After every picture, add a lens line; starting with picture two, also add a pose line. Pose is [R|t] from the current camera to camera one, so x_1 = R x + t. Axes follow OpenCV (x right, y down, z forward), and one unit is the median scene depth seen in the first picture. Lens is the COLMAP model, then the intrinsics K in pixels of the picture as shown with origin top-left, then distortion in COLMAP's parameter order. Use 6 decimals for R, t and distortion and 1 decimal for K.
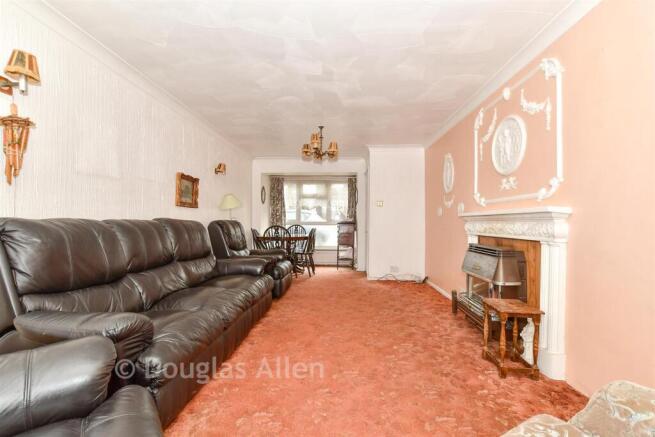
lens RADIAL K [[293.4, 0, 327.5], [0, 293.4, 218.5], [0, 0, 1]] dist [-0.002957, -0.000325]
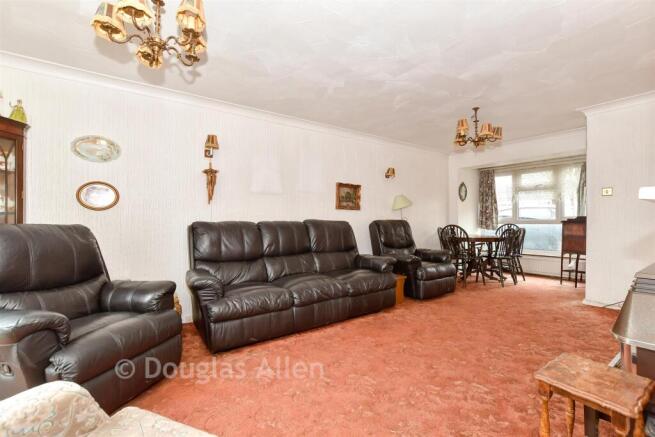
lens RADIAL K [[286.3, 0, 327.5], [0, 286.3, 218.5], [0, 0, 1]] dist [-0.025264, 0.000208]
pose [[0.634895, -0.011283, -0.772516, 0.334724], [0.016981, 0.999856, -0.000647, -0.002007], [0.772412, -0.012707, 0.634995, 0.145536]]
